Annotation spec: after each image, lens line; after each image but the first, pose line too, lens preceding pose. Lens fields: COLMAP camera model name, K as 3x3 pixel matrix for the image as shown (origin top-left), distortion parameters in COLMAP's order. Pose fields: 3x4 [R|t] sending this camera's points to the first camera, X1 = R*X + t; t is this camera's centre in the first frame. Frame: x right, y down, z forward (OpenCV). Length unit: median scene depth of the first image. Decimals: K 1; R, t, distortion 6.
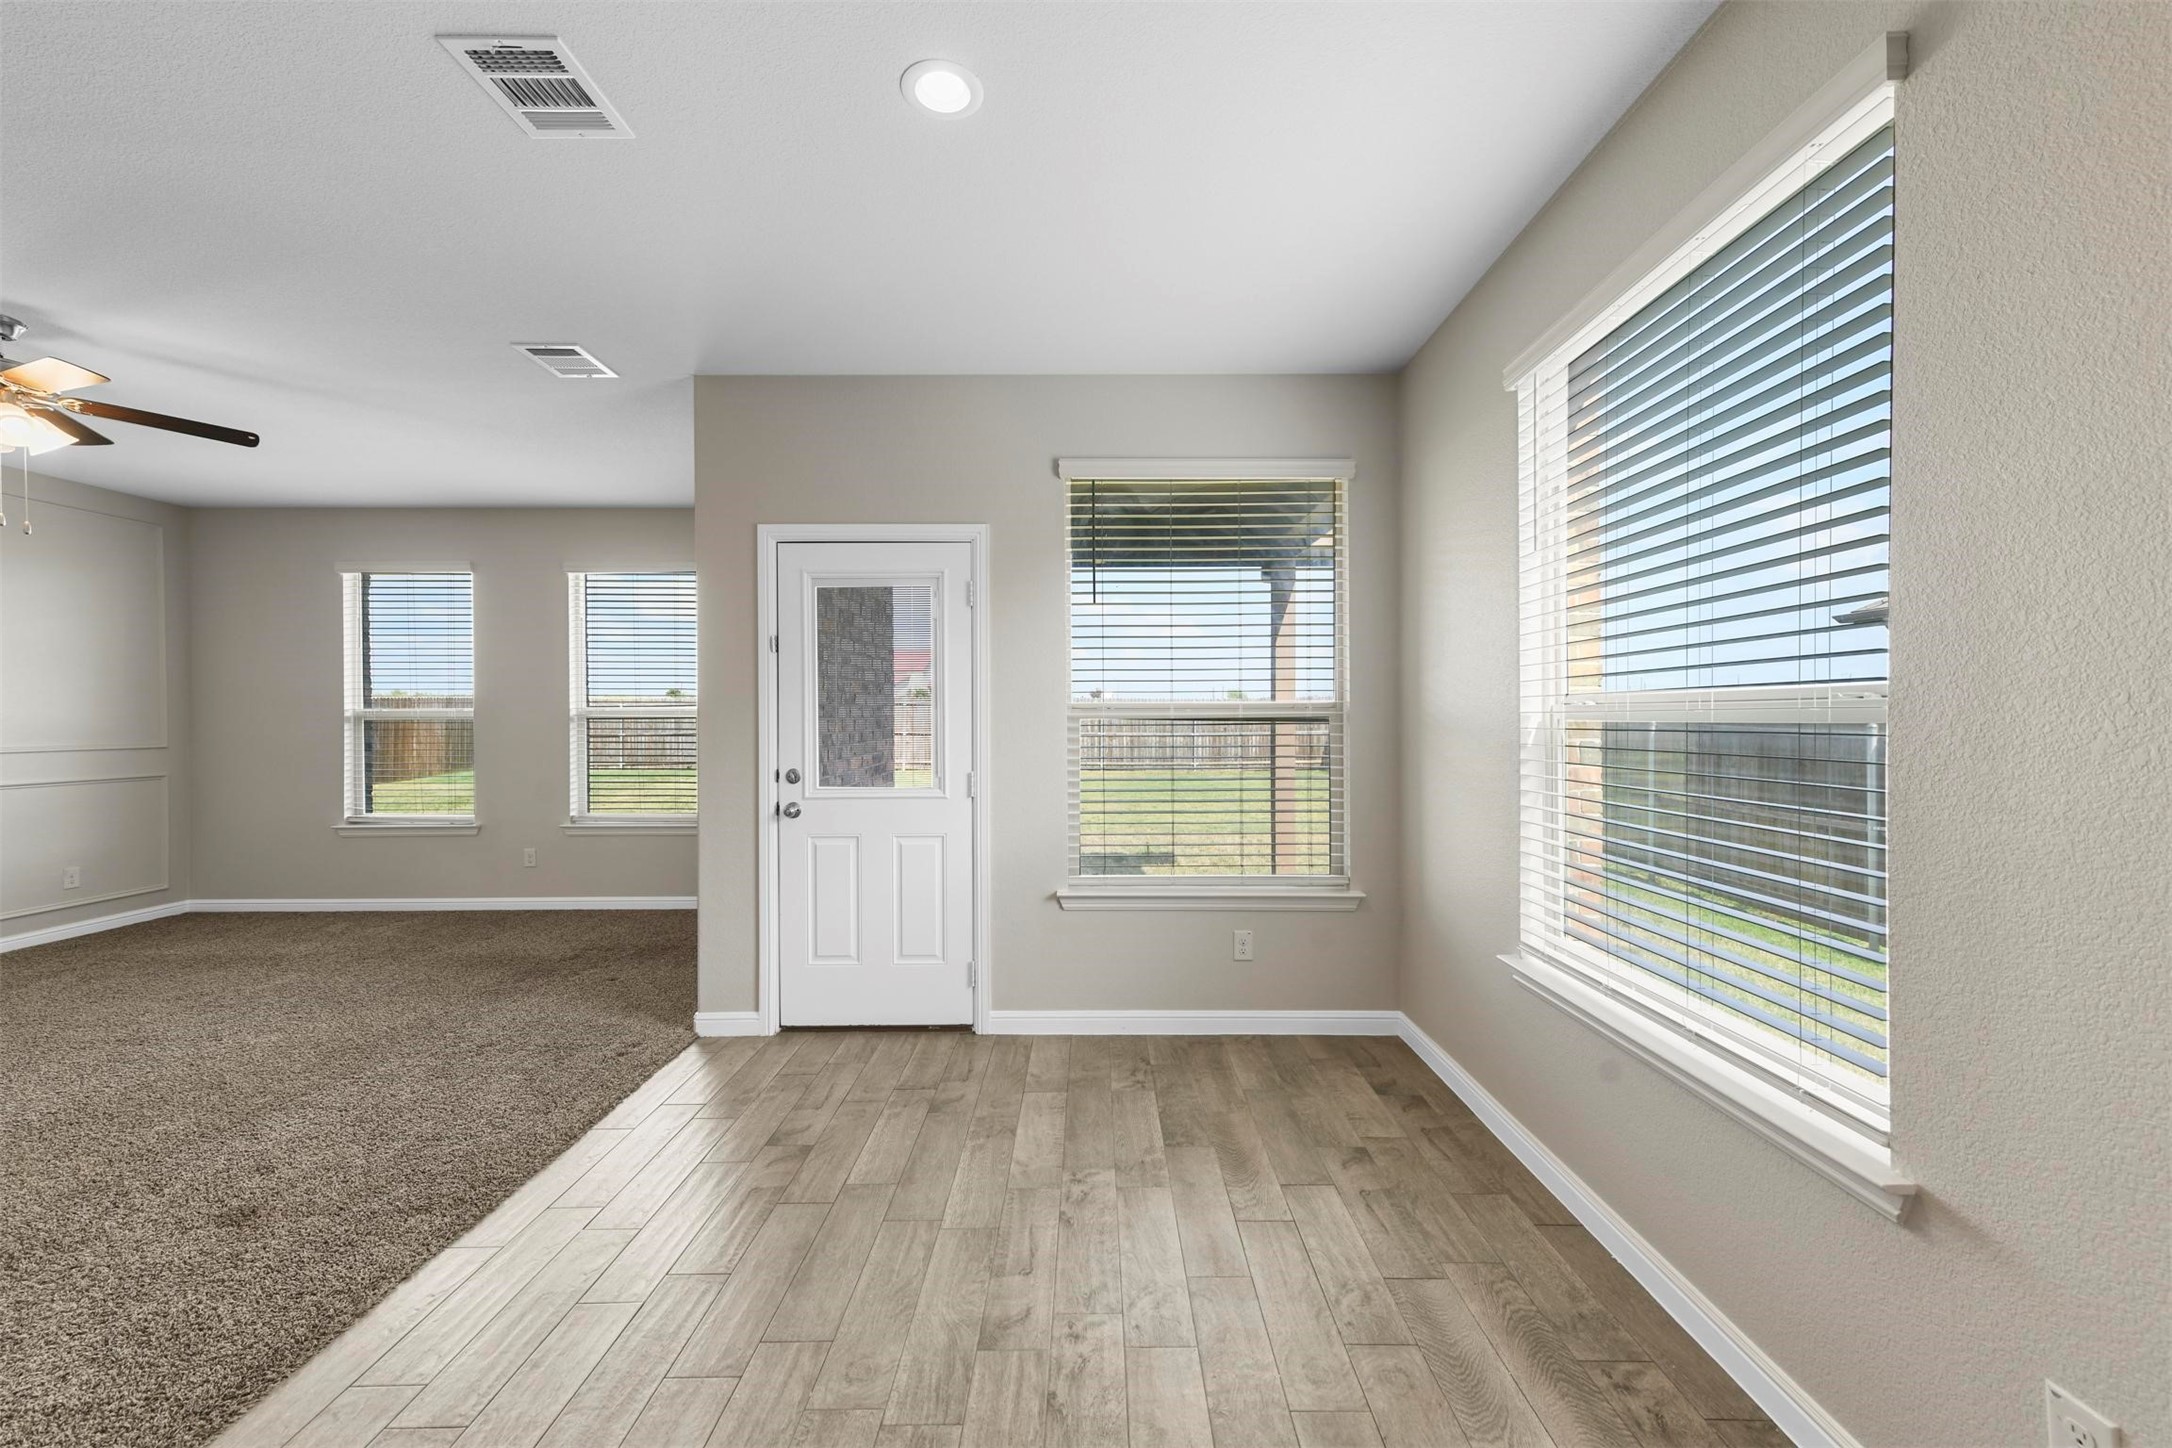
lens RADIAL K [[855.5, 0, 1086.3], [0, 855.5, 730.6], [0, 0, 1]] dist [0.016045, 0.000178]
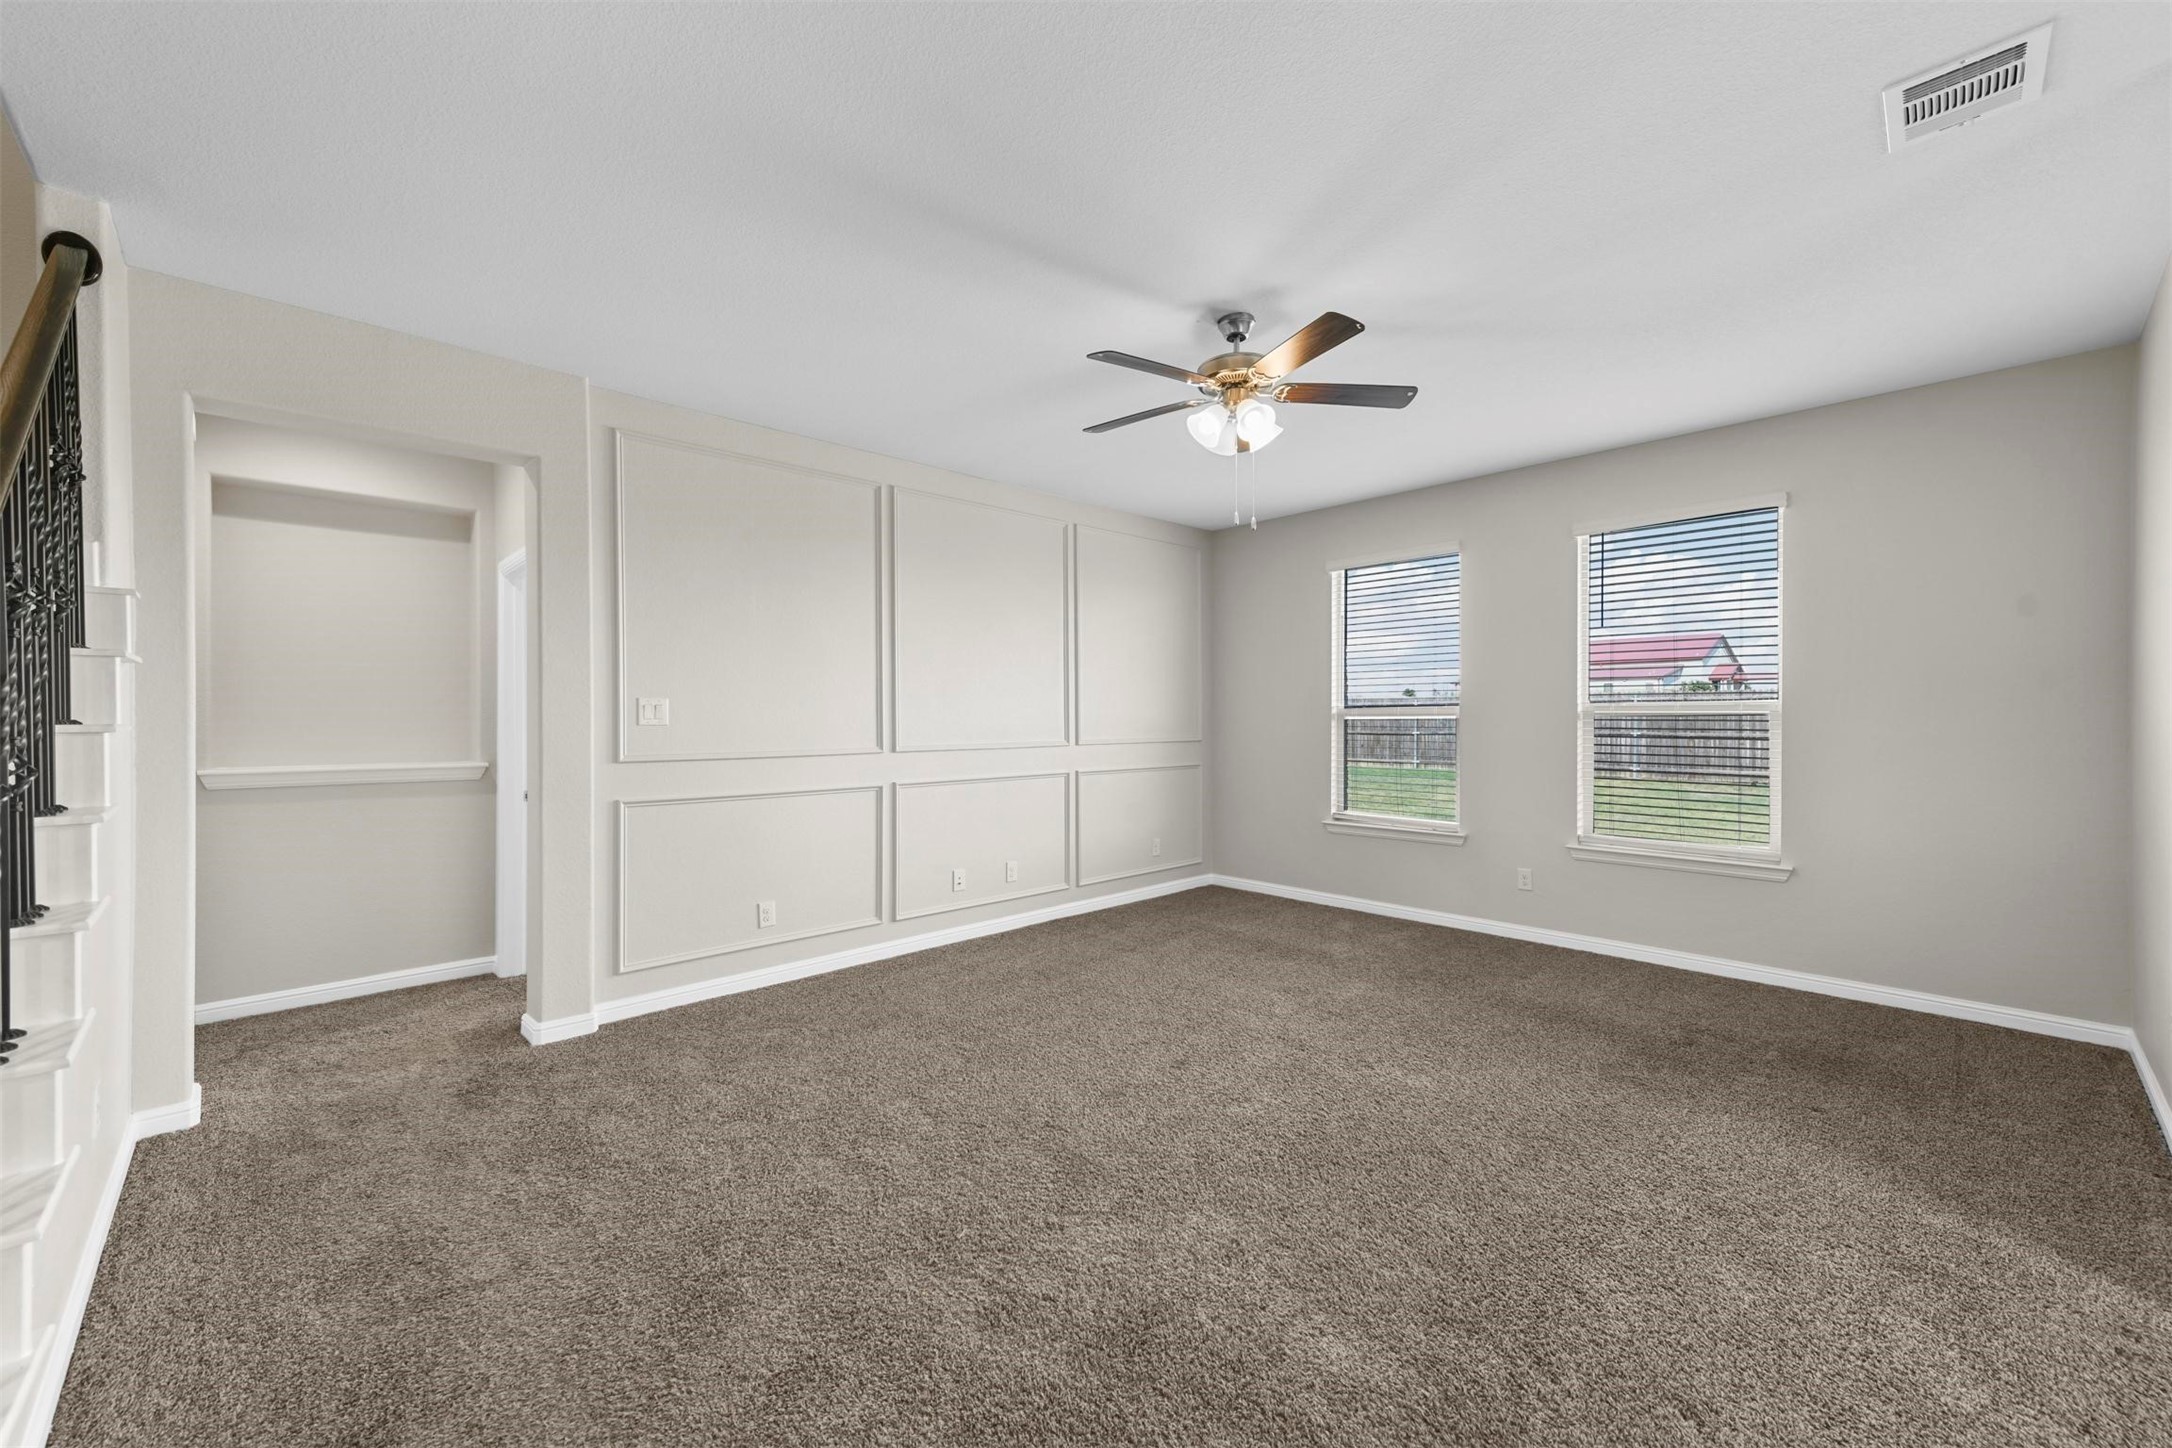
lens RADIAL K [[855.5, 0, 1086.3], [0, 855.5, 730.6], [0, 0, 1]] dist [0.016045, 0.000178]
pose [[0.697621, 0.013174, -0.716346, -0.555921], [-0.012560, 0.999902, 0.006157, 0.001975], [0.716357, 0.004703, 0.697718, 0.158029]]
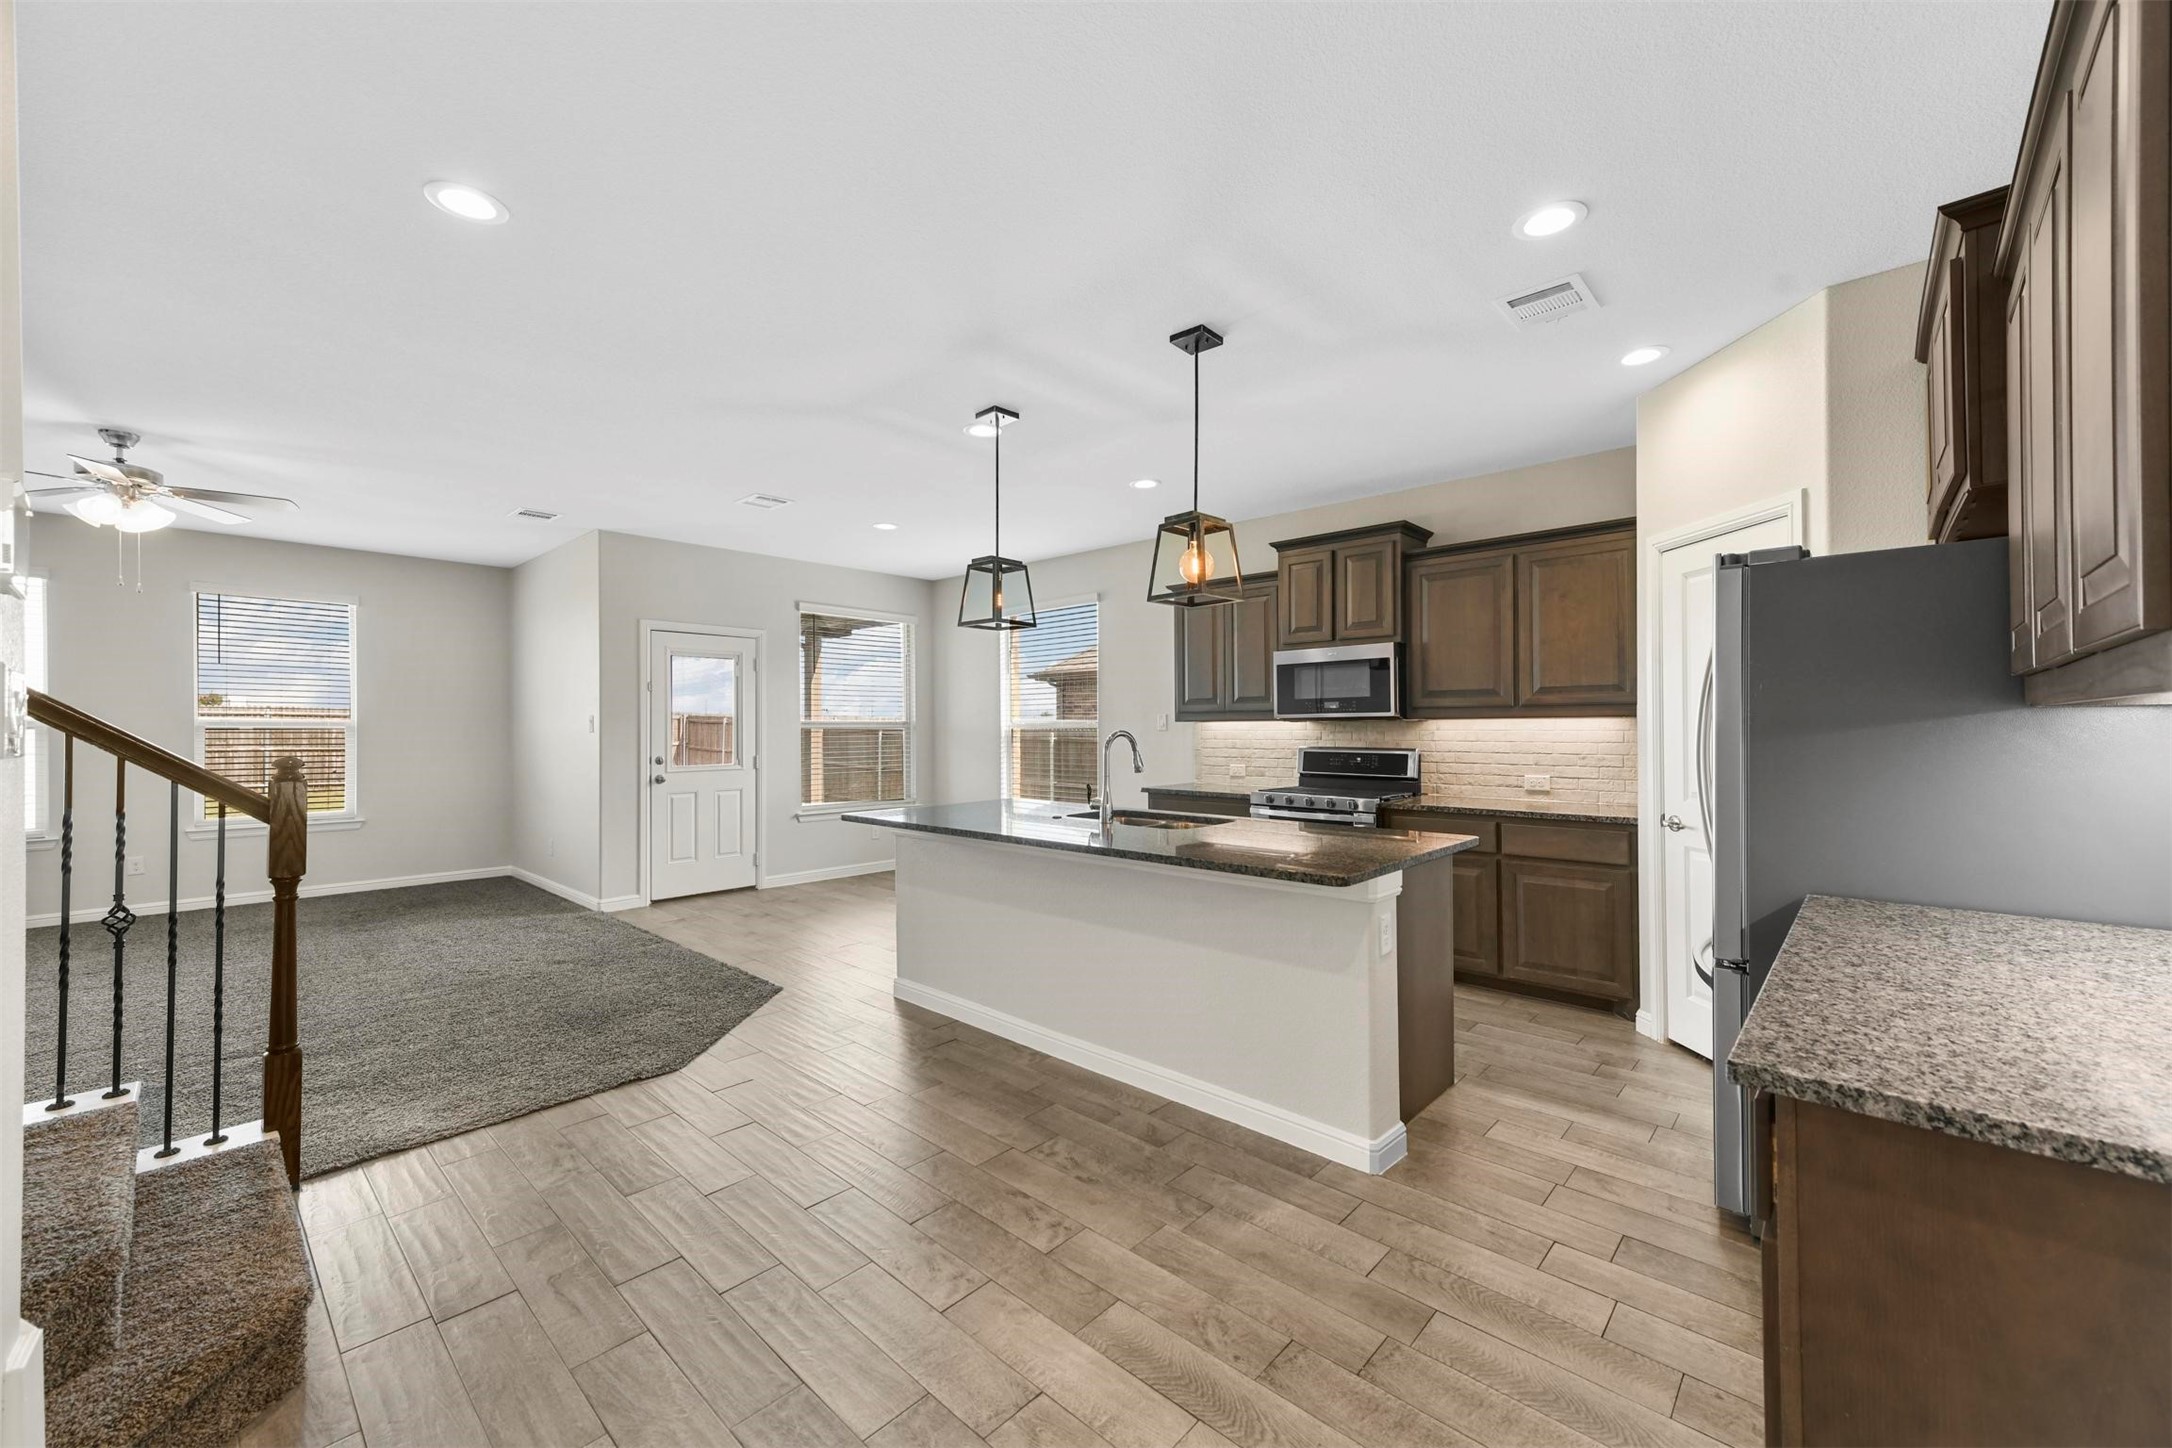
lens RADIAL K [[855.5, 0, 1086.3], [0, 855.5, 730.6], [0, 0, 1]] dist [0.016045, 0.000178]
pose [[0.679139, 0.001020, 0.734009, -1.042255], [0.011185, 0.999869, -0.011738, 0.021464], [-0.733924, 0.016181, 0.679039, -0.872432]]
